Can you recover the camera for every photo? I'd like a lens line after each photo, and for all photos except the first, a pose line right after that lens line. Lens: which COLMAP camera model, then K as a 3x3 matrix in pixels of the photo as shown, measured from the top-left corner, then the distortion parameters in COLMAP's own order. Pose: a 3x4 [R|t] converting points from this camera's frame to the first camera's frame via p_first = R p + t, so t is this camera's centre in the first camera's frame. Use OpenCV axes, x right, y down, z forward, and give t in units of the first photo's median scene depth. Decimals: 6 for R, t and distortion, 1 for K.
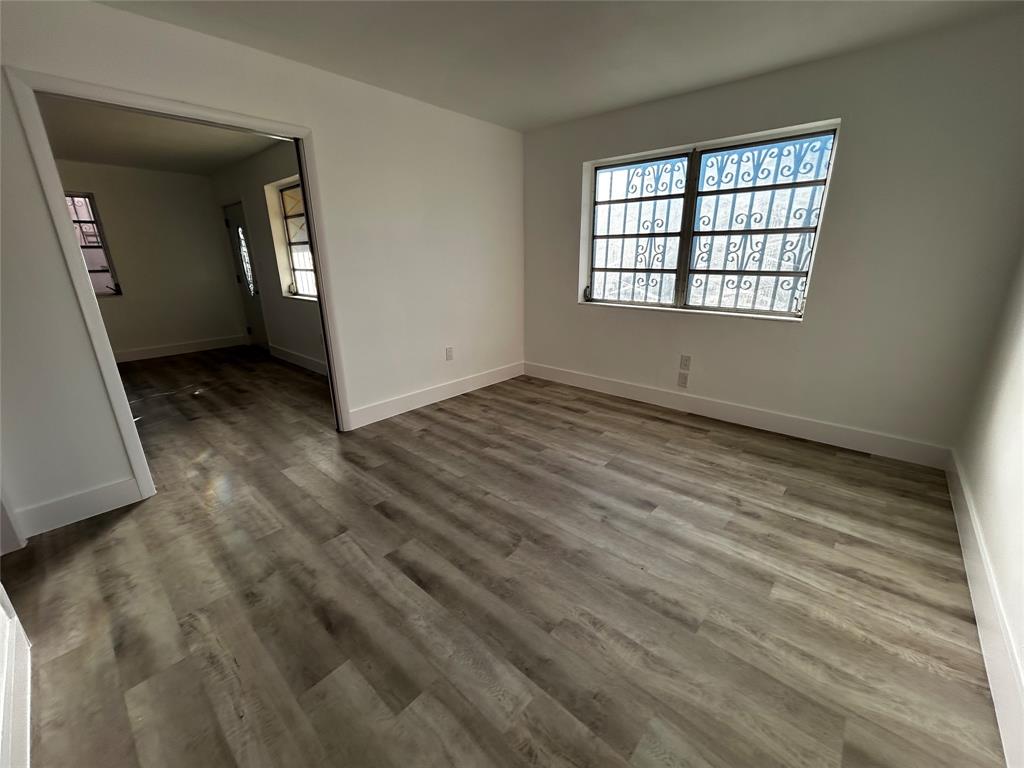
lens RADIAL K [[412.7, 0, 512.6], [0, 412.7, 383.0], [0, 0, 1]] dist [-0.003778, 0.001039]
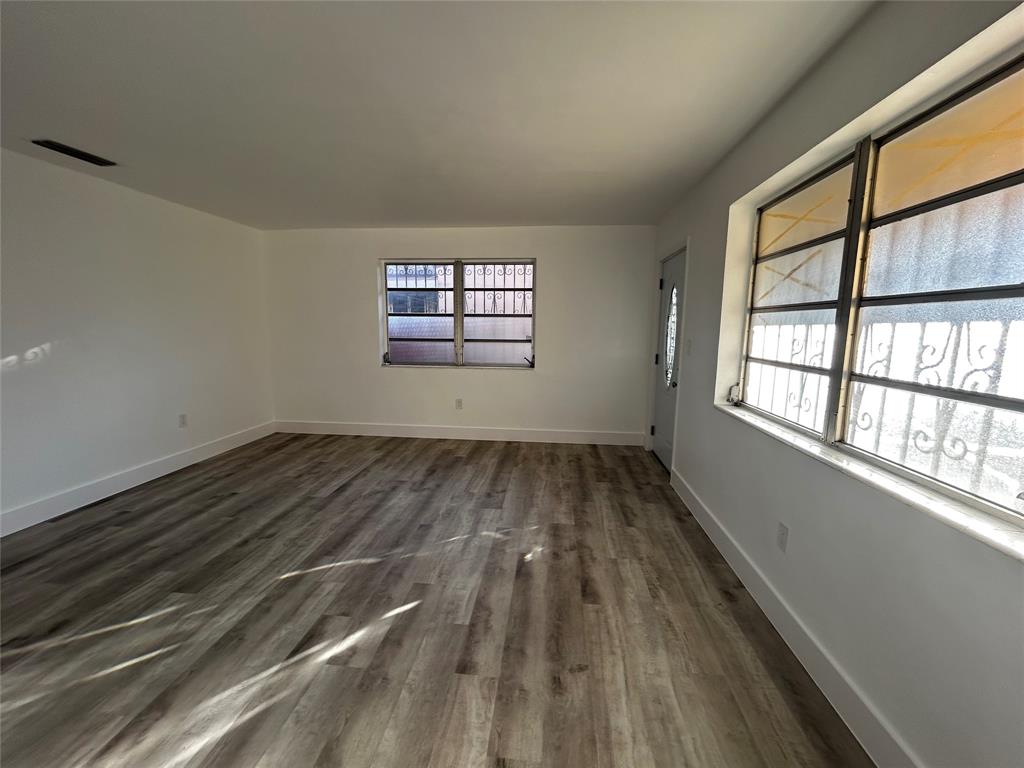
lens RADIAL K [[412.7, 0, 512.7], [0, 412.7, 386.2], [0, 0, 1]] dist [-0.003778, 0.001039]
pose [[0.586943, 0.136973, -0.797958, -0.314459], [-0.260455, 0.965138, -0.025909, -0.165613], [0.766591, 0.223039, 0.602157, 0.519845]]
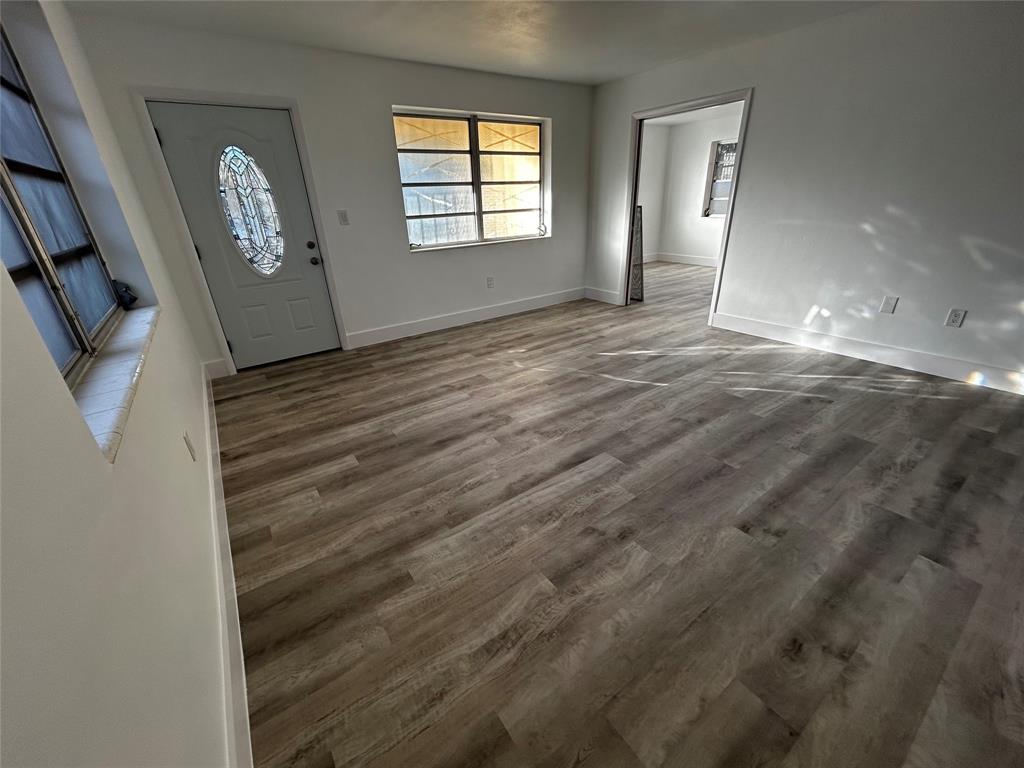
lens RADIAL K [[412.7, 0, 508.0], [0, 412.7, 386.0], [0, 0, 1]] dist [-0.003778, 0.001039]
pose [[0.232665, -0.400554, 0.886241, -1.448994], [0.326387, 0.890560, 0.316820, -0.184196], [-0.916154, 0.215545, 0.337938, 0.660396]]
